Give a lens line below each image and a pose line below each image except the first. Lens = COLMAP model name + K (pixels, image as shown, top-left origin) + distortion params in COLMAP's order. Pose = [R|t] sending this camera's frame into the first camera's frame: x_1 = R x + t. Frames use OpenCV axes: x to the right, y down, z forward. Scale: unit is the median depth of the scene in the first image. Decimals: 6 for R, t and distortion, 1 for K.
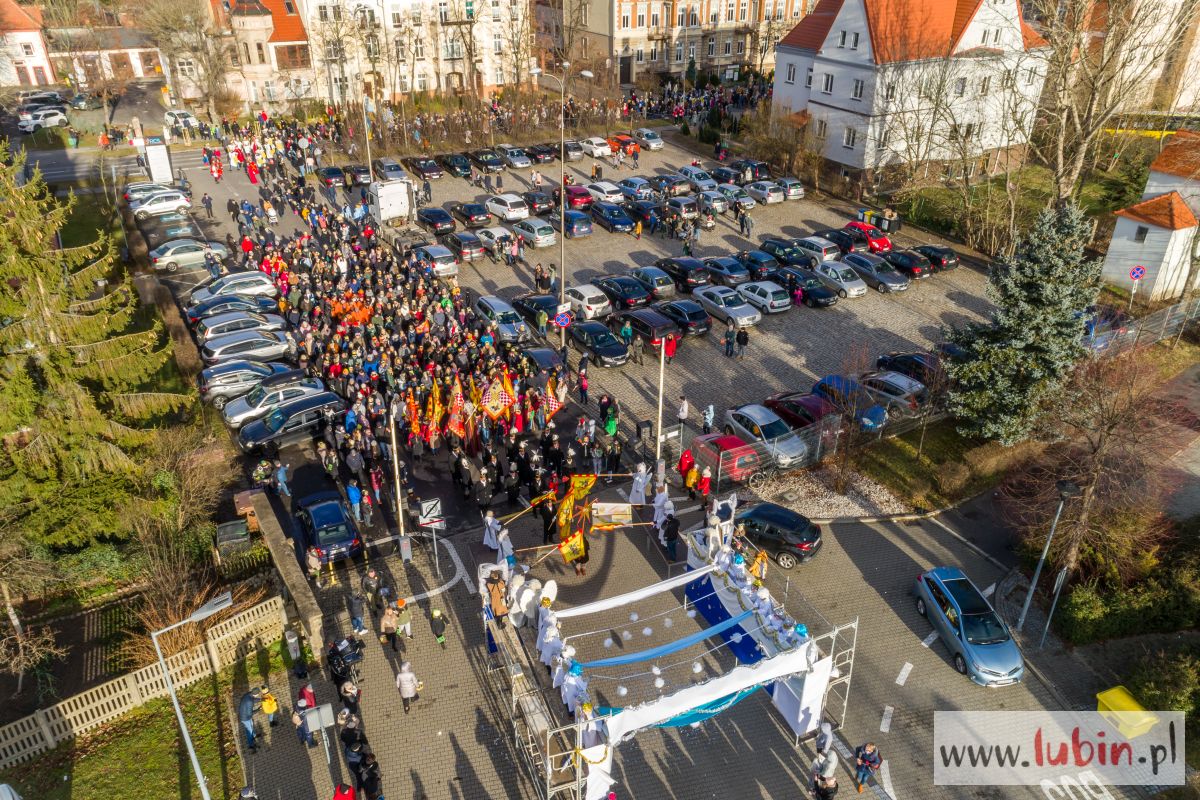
lens RADIAL K [[878.9, 0, 600.0], [0, 878.9, 400.0], [0, 0, 1]] dist [-0.000811, 0.008457]
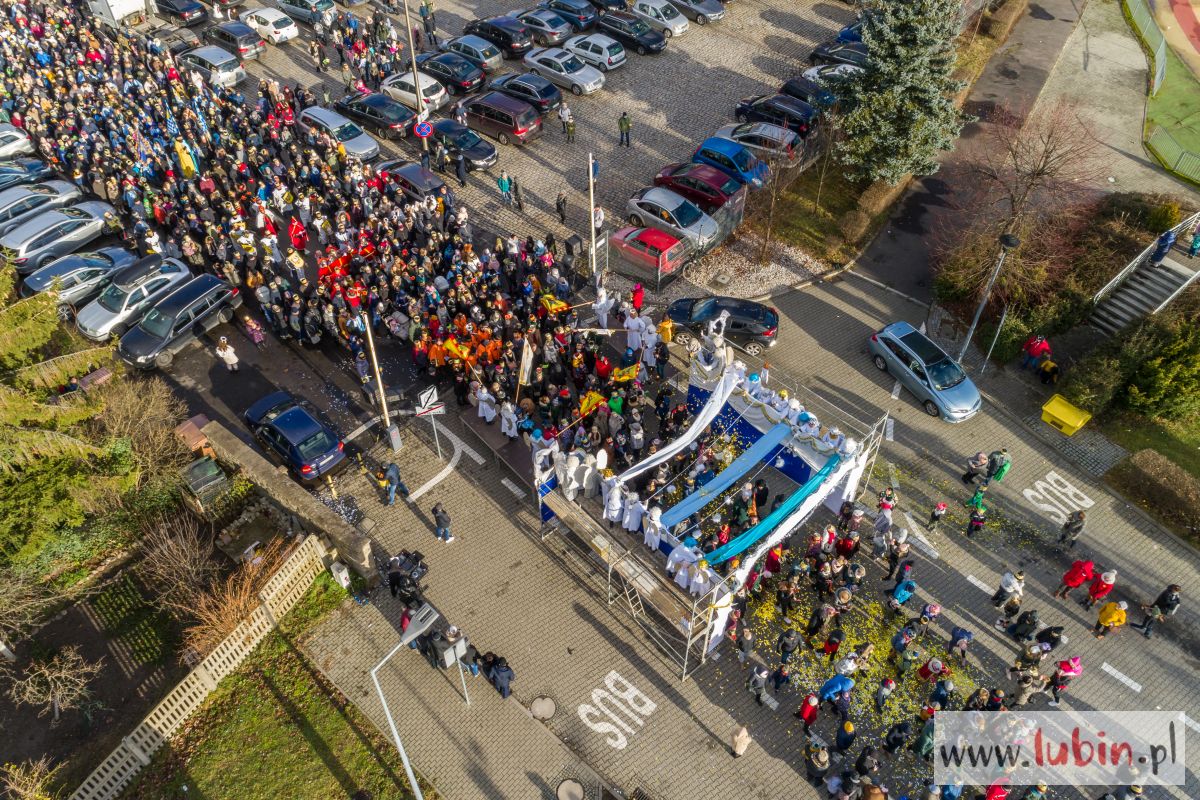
lens RADIAL K [[873.1, 0, 602.2], [0, 873.1, 356.6], [0, 0, 1]] dist [0.011699, 0.000619]
pose [[0.935776, -0.256195, 0.242256, -0.137567], [0.179757, 0.937709, 0.297305, -0.098230], [-0.303333, -0.234663, 0.923538, 0.044258]]
